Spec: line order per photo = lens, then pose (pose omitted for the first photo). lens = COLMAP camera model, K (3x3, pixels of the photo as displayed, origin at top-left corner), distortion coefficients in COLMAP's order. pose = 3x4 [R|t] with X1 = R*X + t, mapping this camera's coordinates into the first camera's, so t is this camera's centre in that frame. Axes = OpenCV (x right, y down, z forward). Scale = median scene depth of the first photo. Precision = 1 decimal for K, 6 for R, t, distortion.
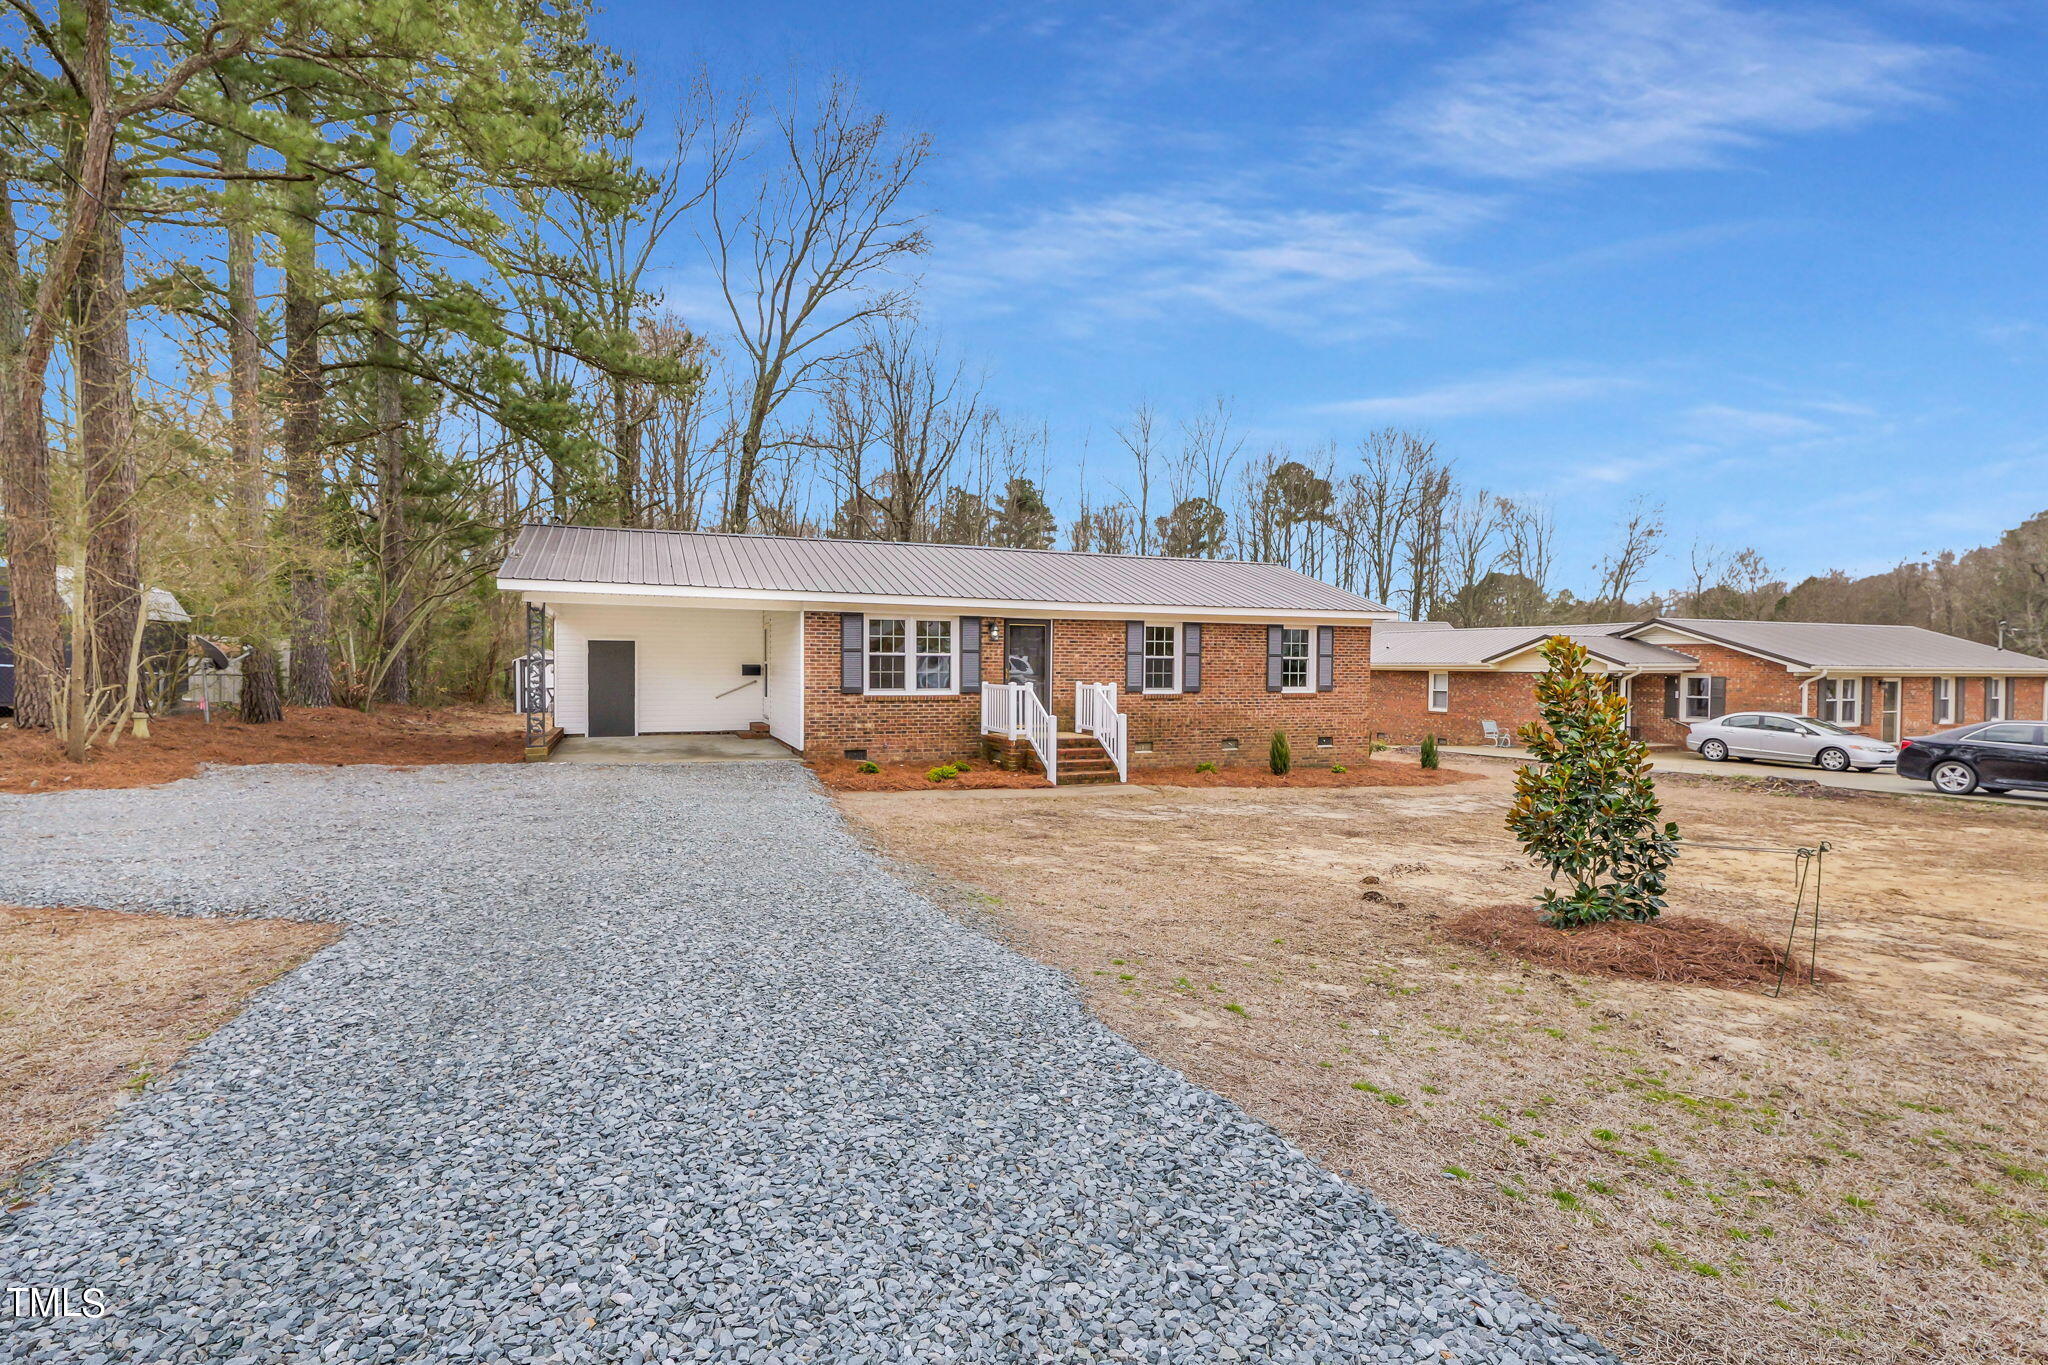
lens RADIAL K [[957.5, 0, 1017.6], [0, 957.5, 684.0], [0, 0, 1]] dist [0.008654, -0.005290]
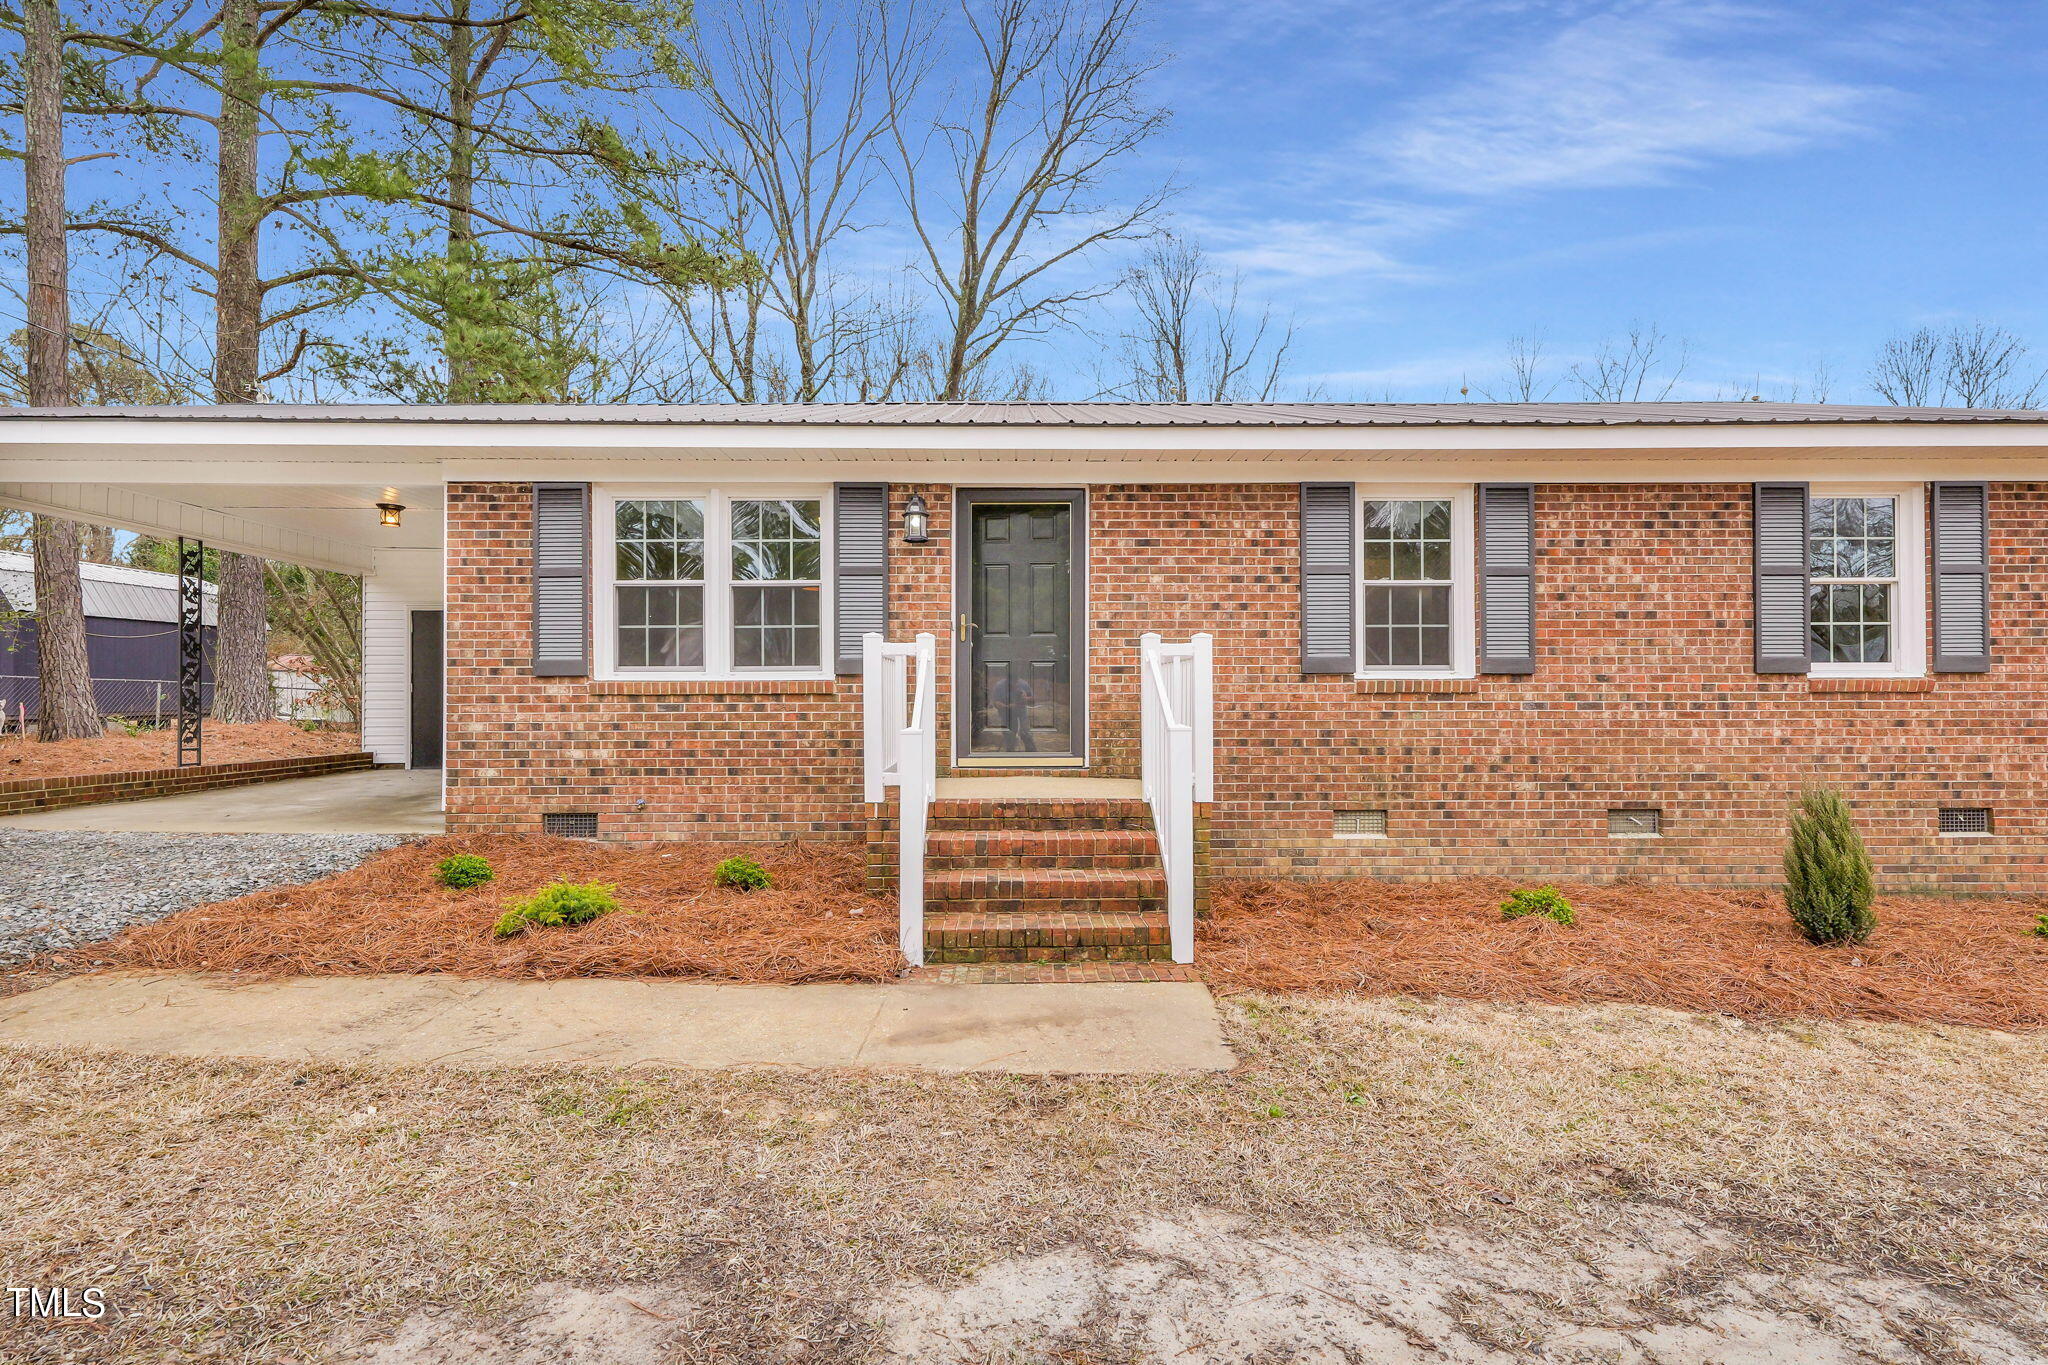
lens RADIAL K [[957.5, 0, 1017.6], [0, 957.5, 684.0], [0, 0, 1]] dist [0.008654, -0.005290]
pose [[0.930884, -0.013999, -0.365046, 0.159809], [0.001407, 0.999396, -0.034737, 0.027265], [0.365311, 0.031822, 0.930341, 0.670902]]
